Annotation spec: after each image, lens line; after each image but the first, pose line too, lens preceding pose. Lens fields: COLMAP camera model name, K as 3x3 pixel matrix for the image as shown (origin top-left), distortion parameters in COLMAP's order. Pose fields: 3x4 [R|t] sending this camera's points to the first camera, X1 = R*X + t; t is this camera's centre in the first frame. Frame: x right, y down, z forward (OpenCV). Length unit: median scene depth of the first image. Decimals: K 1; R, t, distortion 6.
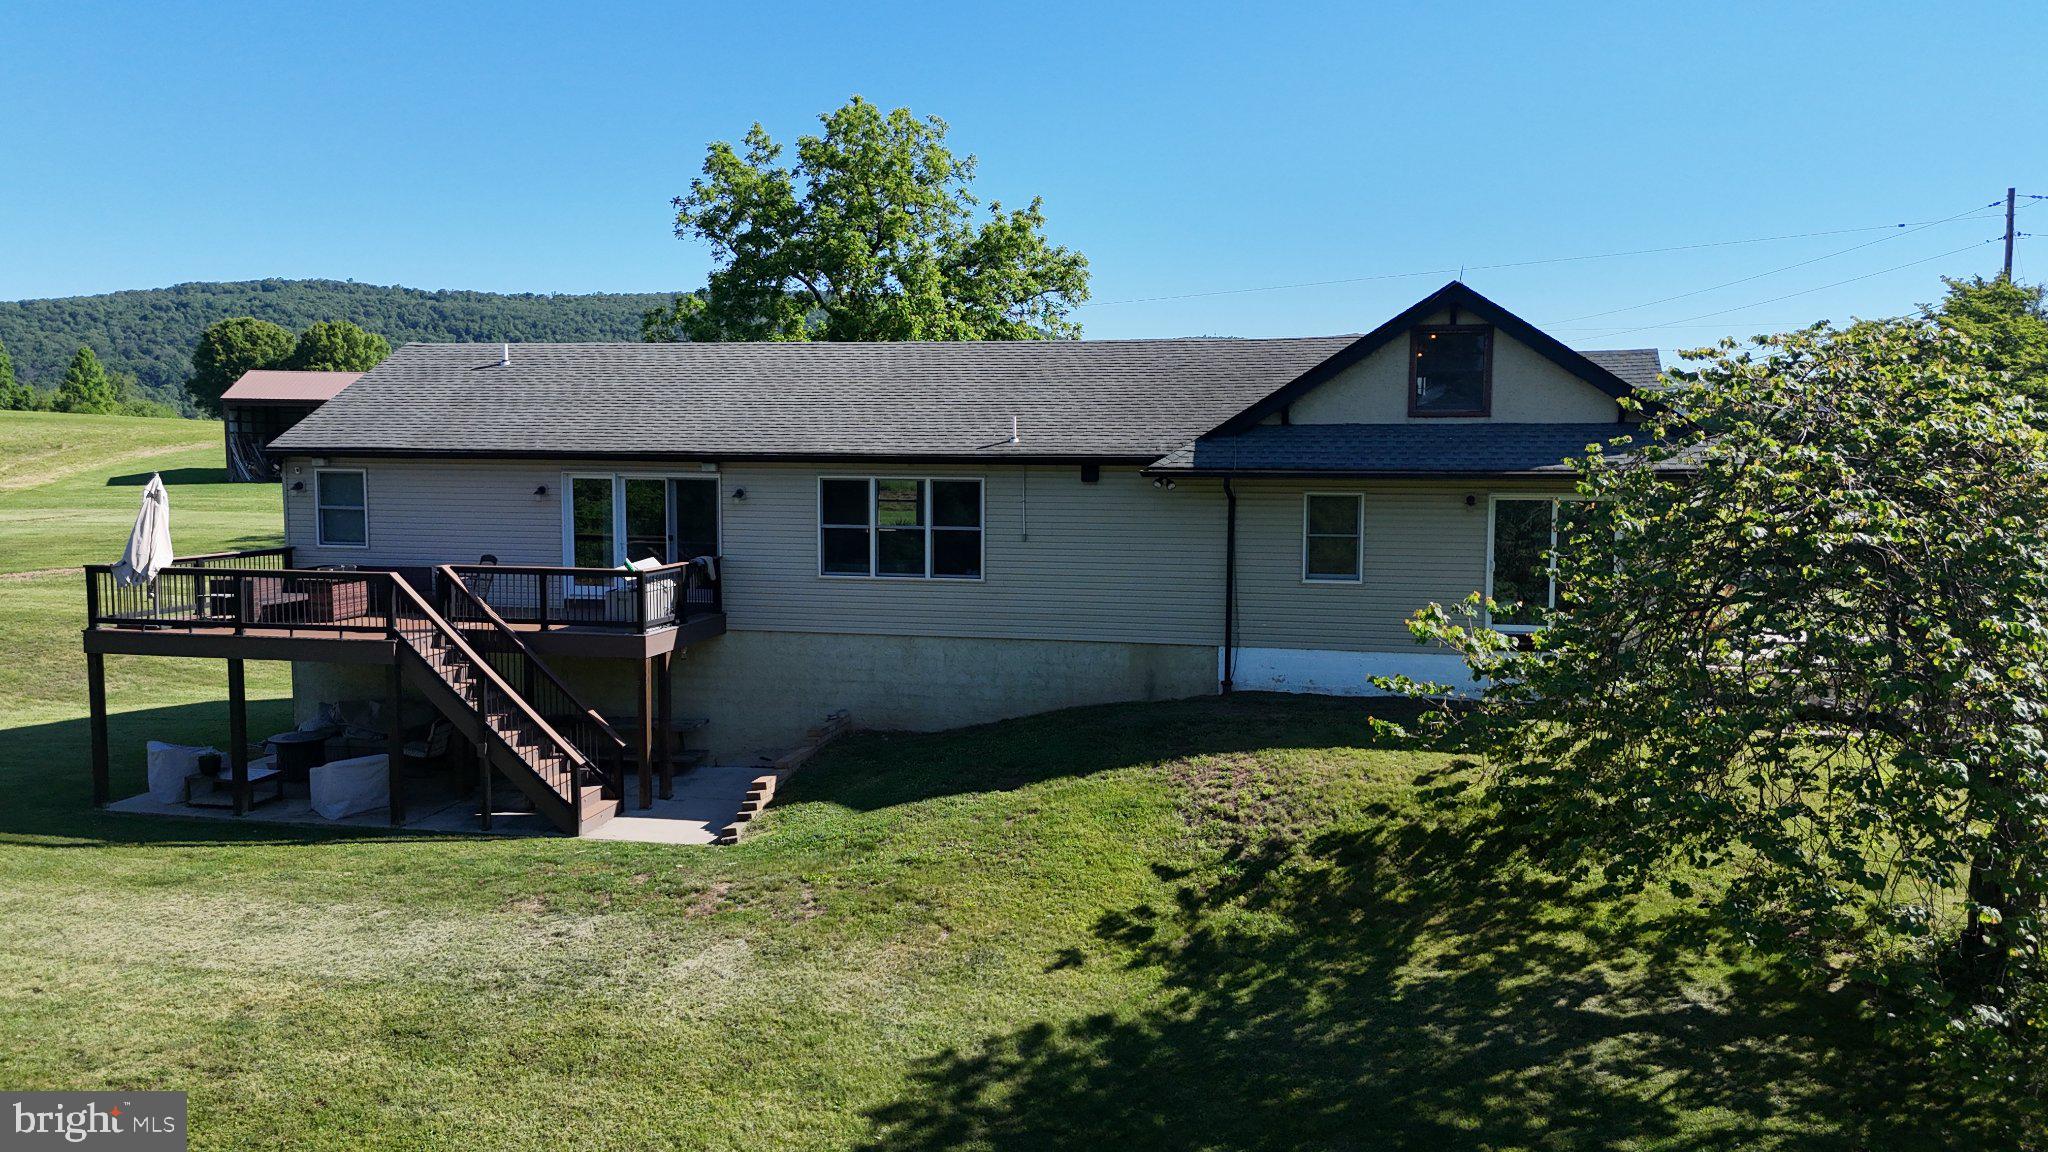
lens RADIAL K [[1506.8, 0, 1017.3], [0, 1506.8, 578.9], [0, 0, 1]] dist [0.066398, -0.045221]
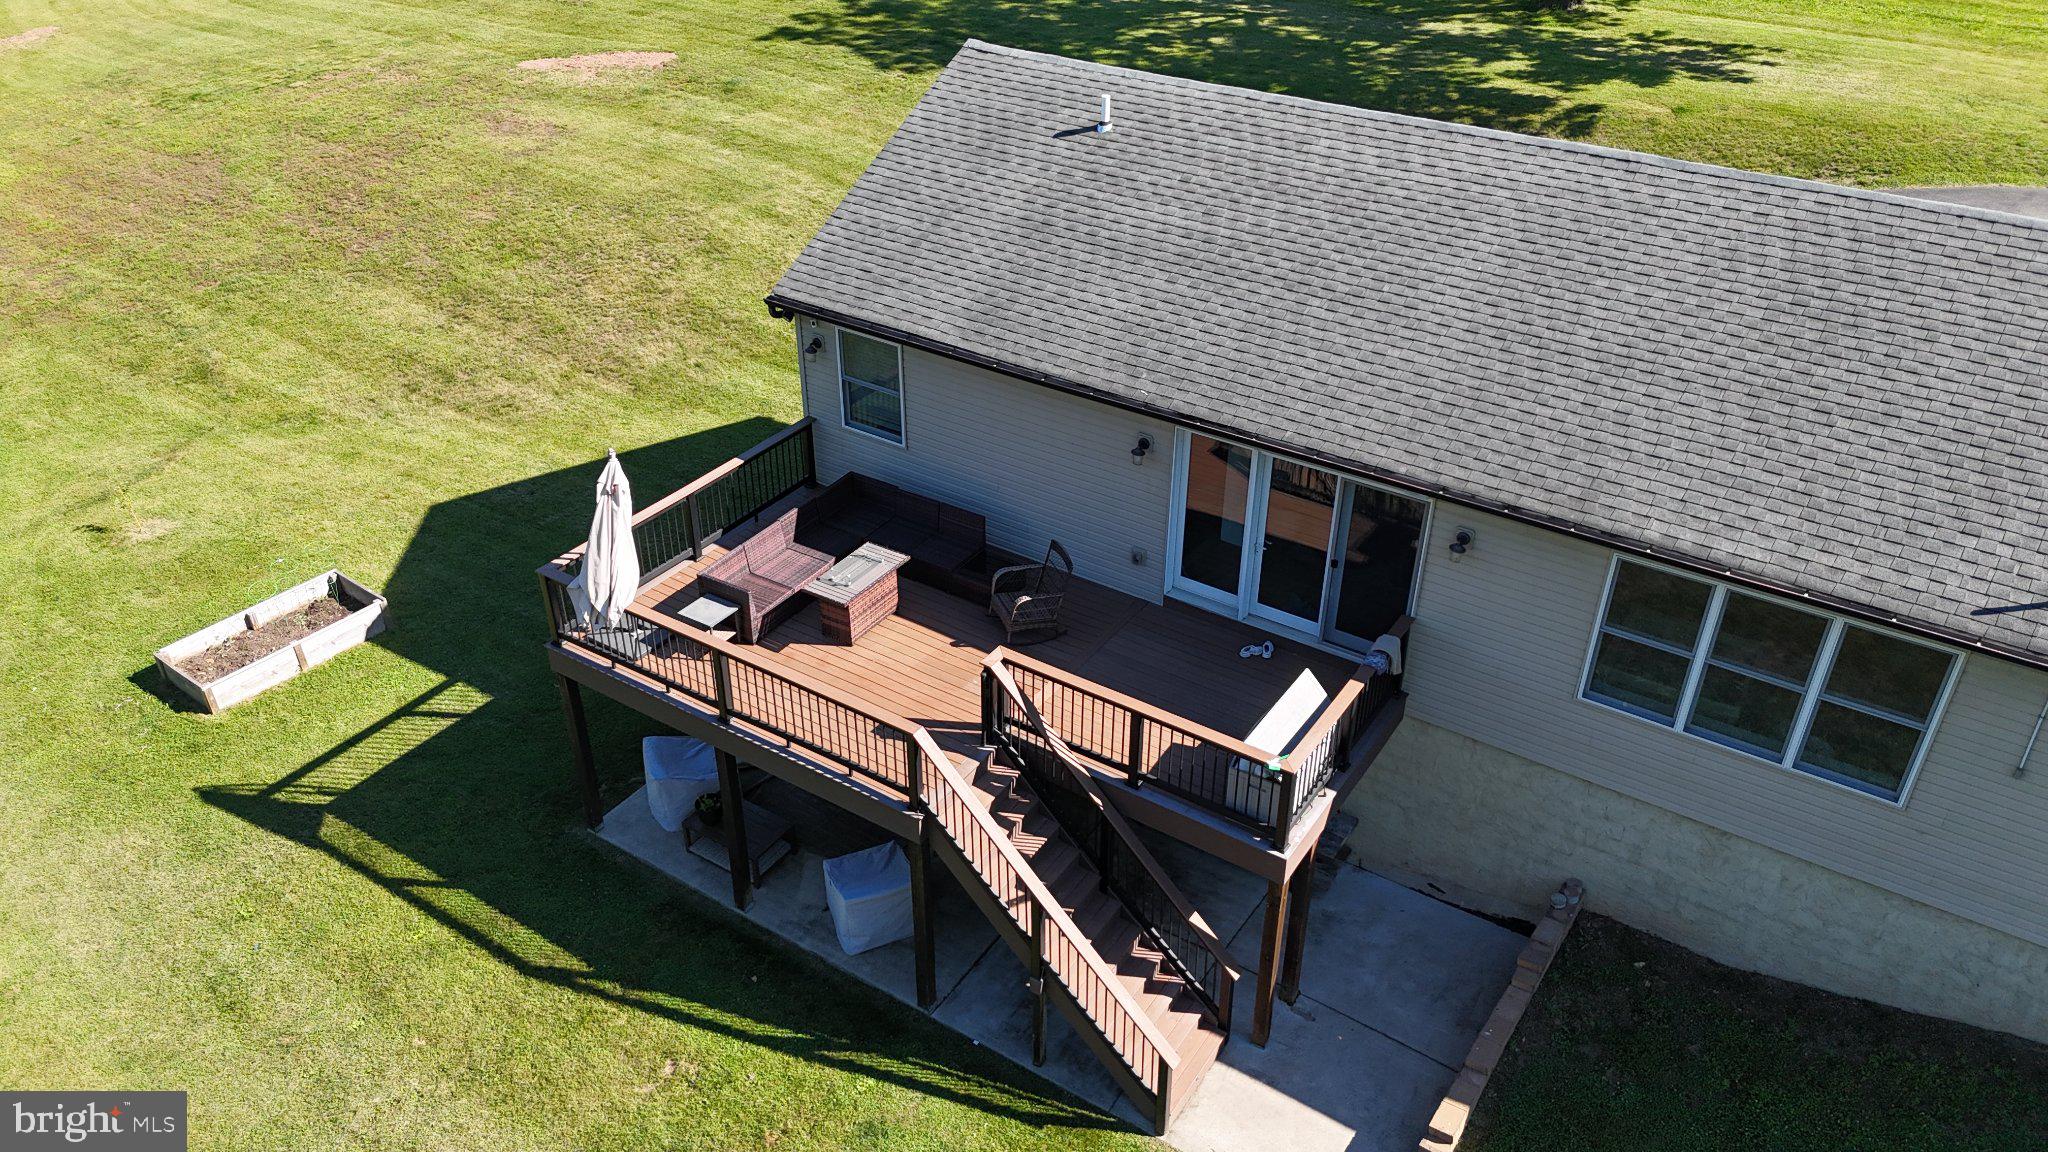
lens RADIAL K [[1506.8, 0, 1025.2], [0, 1506.8, 568.6], [0, 0, 1]] dist [0.066398, -0.045221]
pose [[0.933012, 0.192202, -0.304214, -0.164888], [-0.033151, 0.887720, 0.459188, -0.317755], [0.358314, -0.418343, 0.834626, 0.451520]]
